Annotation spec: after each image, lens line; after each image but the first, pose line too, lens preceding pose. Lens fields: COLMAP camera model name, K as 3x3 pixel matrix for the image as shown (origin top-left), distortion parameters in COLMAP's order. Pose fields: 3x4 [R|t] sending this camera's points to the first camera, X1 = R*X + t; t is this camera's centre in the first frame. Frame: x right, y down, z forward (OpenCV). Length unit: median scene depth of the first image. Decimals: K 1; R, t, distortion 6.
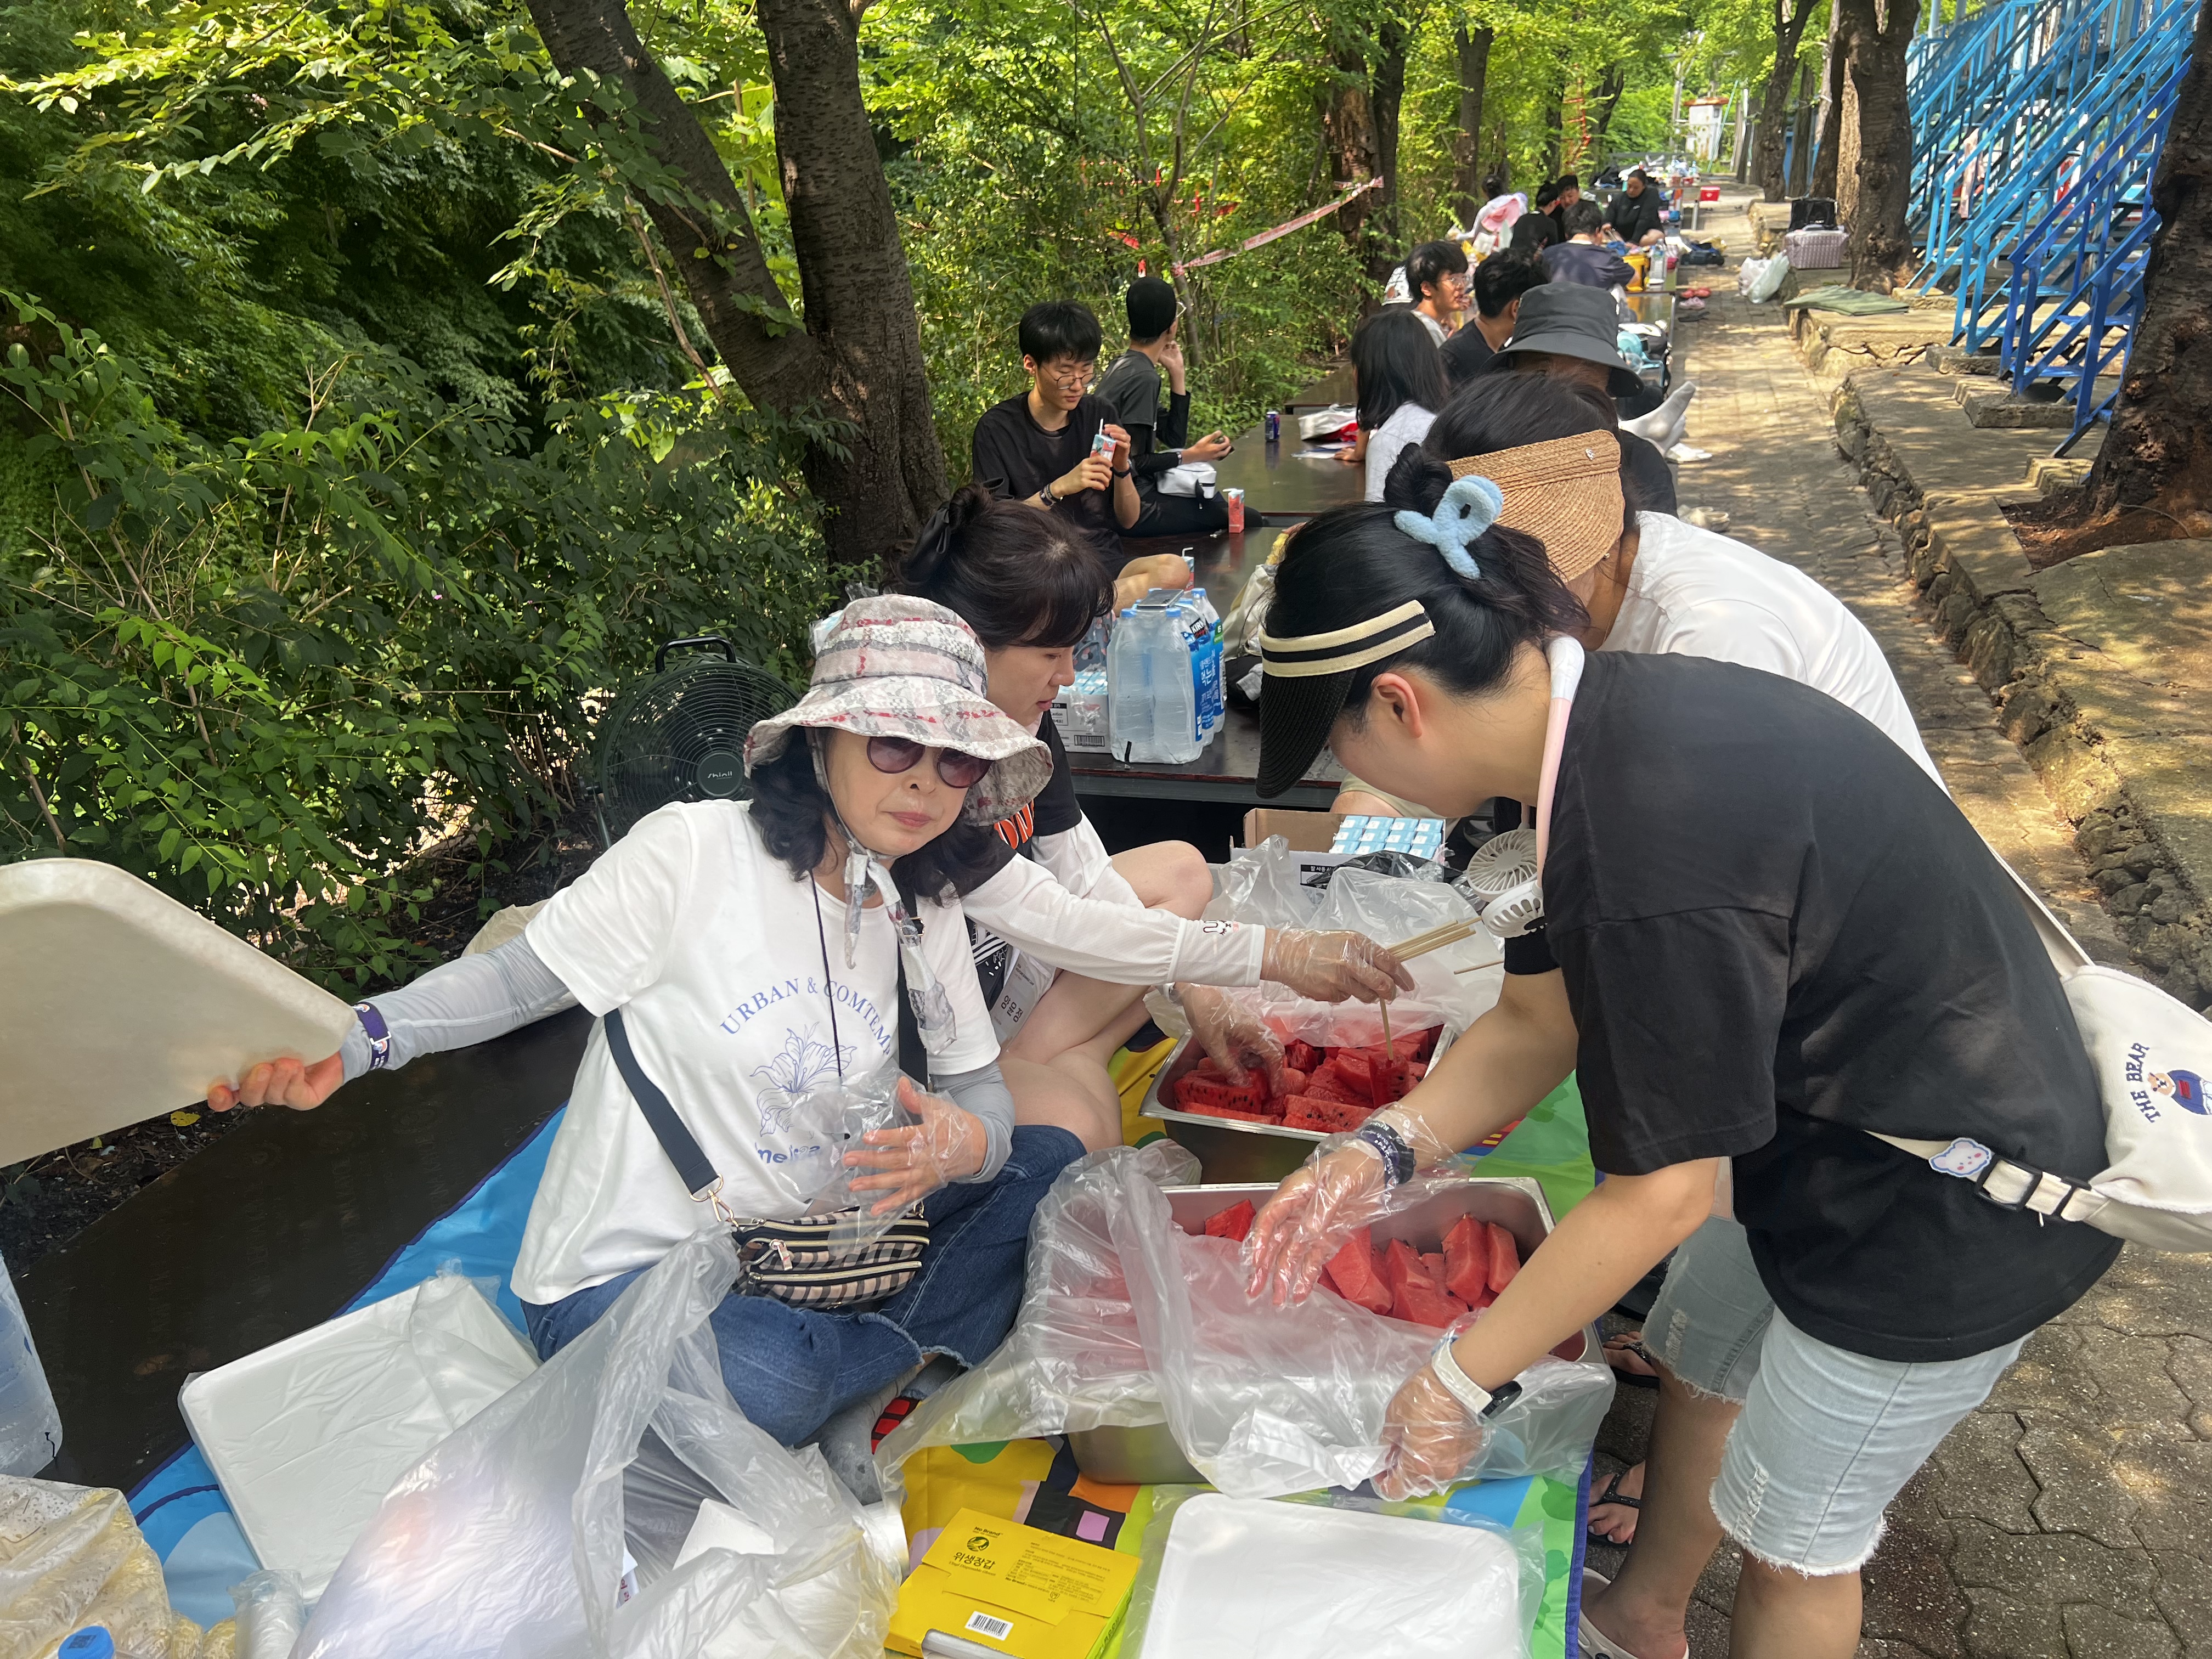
lens RADIAL K [[1681.7, 0, 1102.7], [0, 1681.7, 860.5], [0, 0, 1]] dist [0.033510, -0.037741]
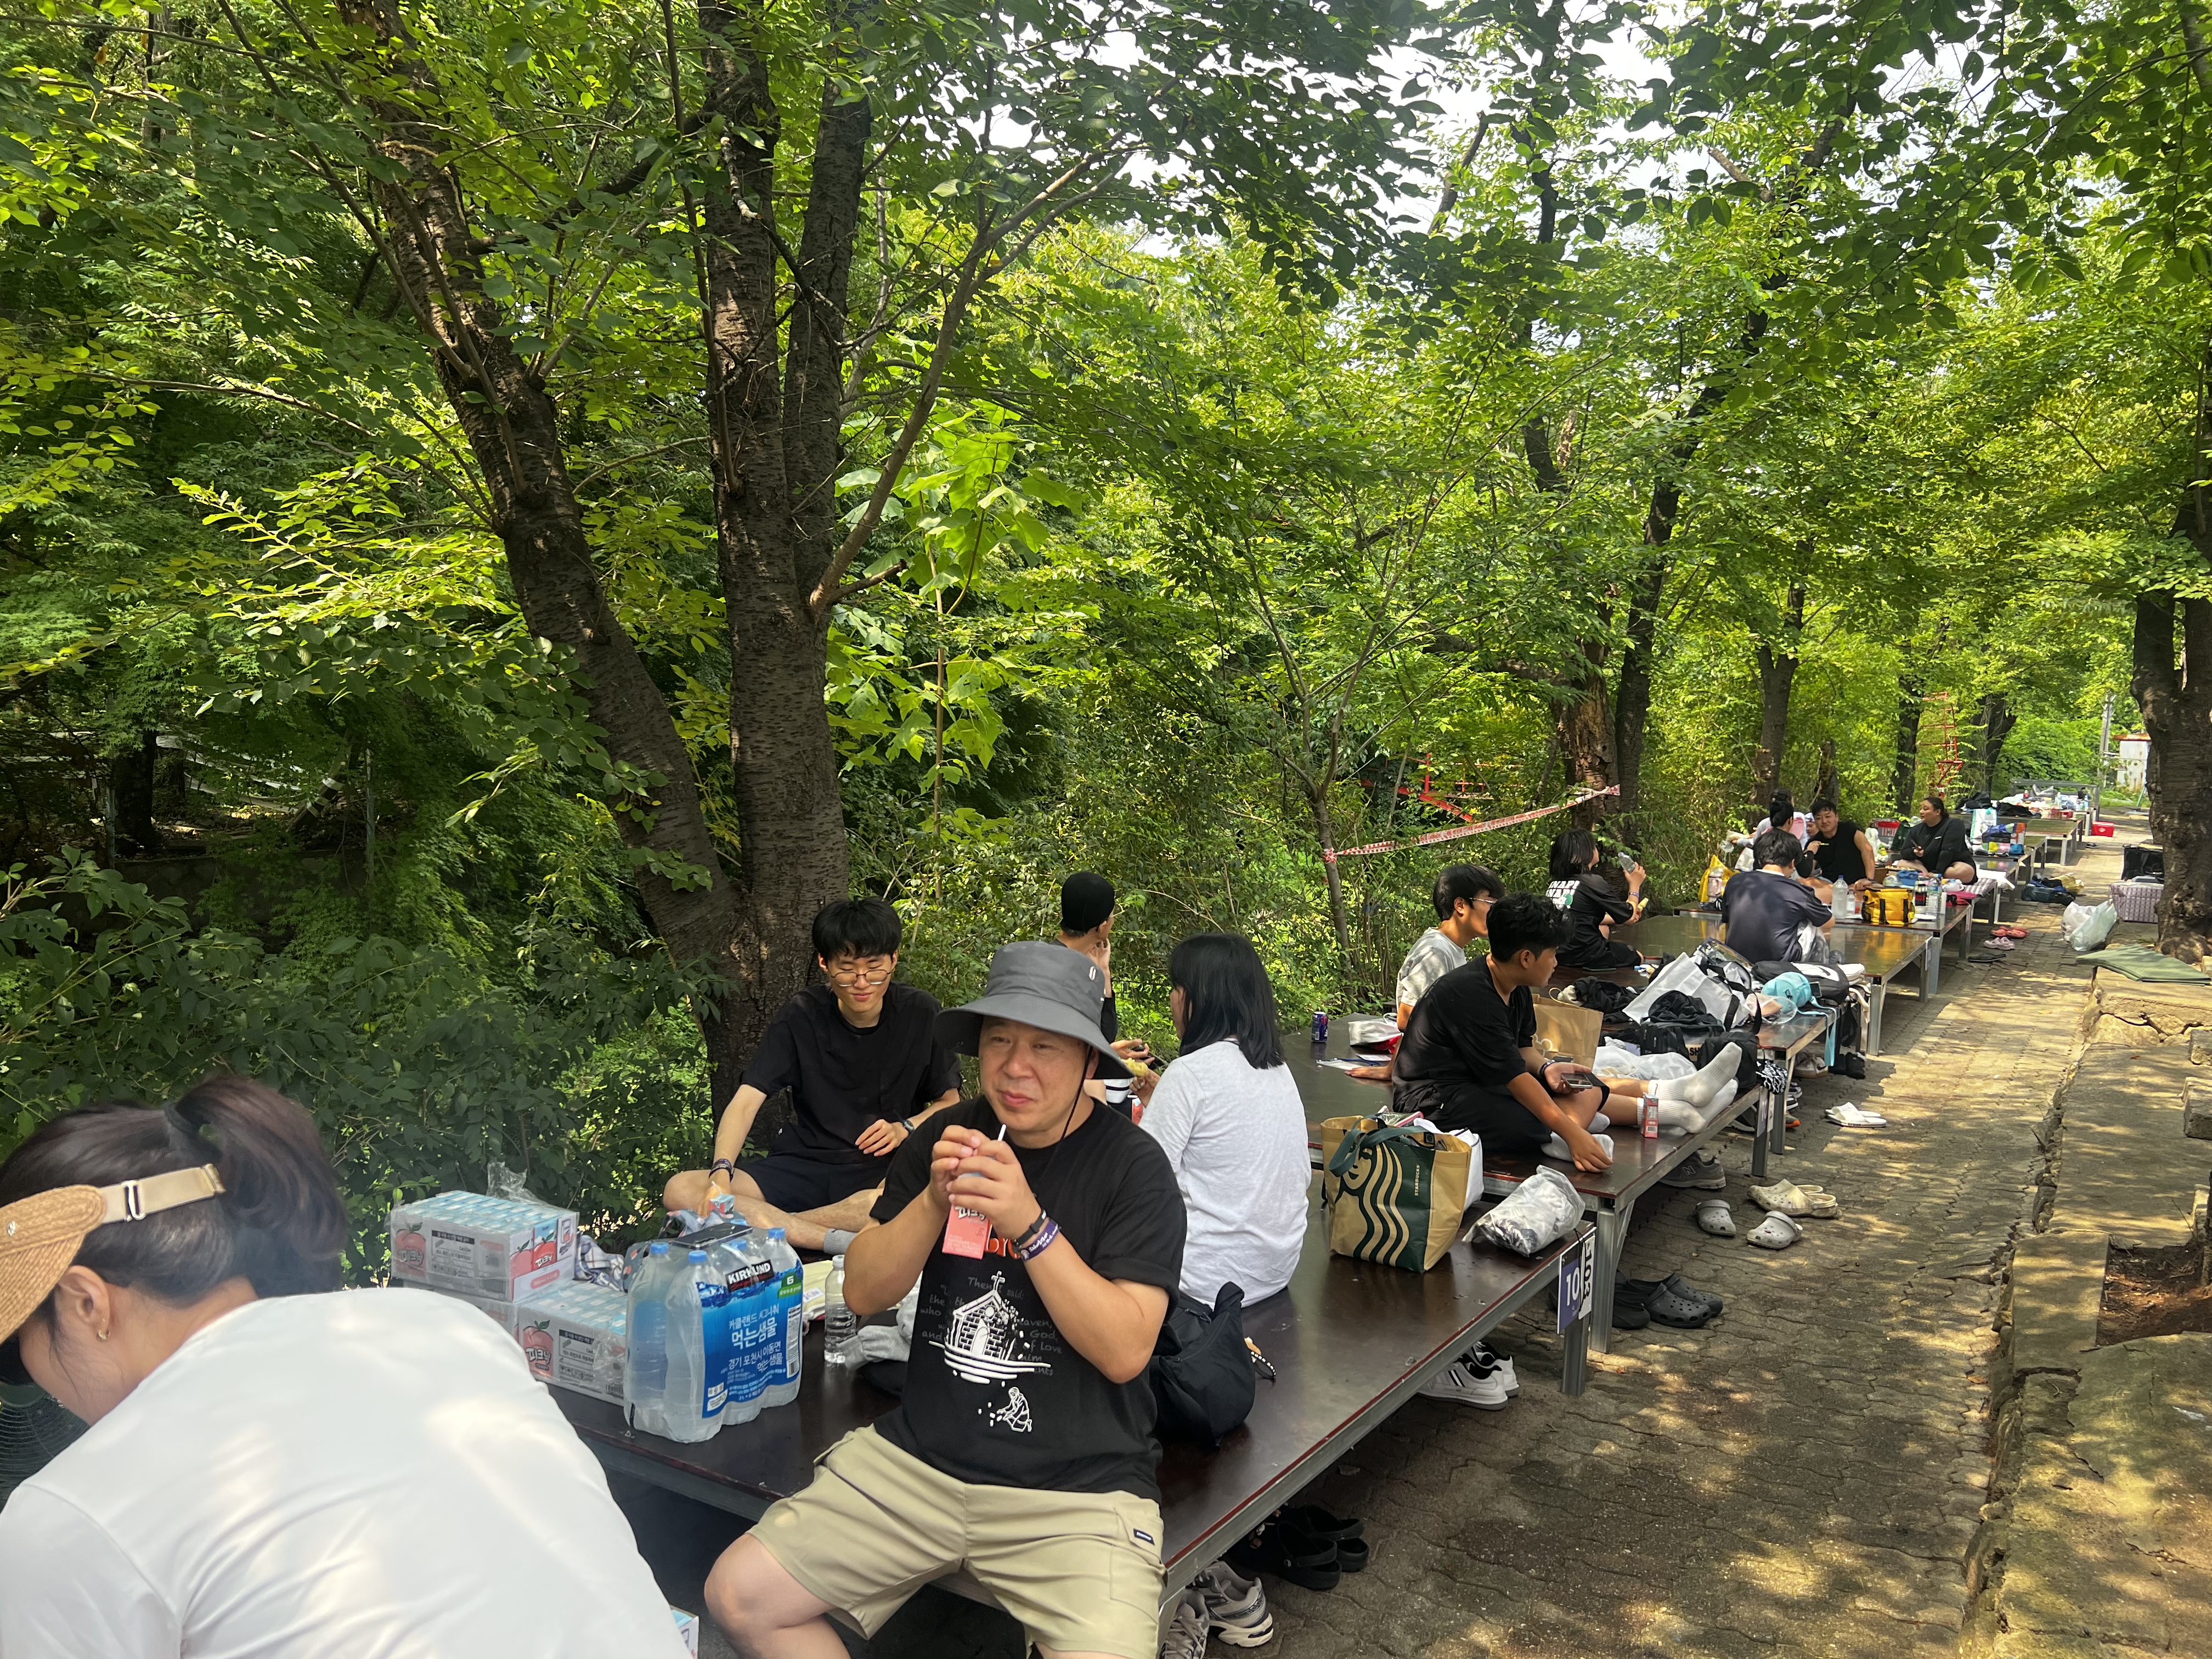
lens RADIAL K [[1681.7, 0, 1097.4], [0, 1681.7, 838.5], [0, 0, 1]] dist [0.033510, -0.037741]
pose [[0.965212, 0.097863, -0.242462, 0.114575], [-0.169834, 0.939717, -0.296798, -0.034024], [0.198800, 0.327651, 0.923647, 0.047483]]
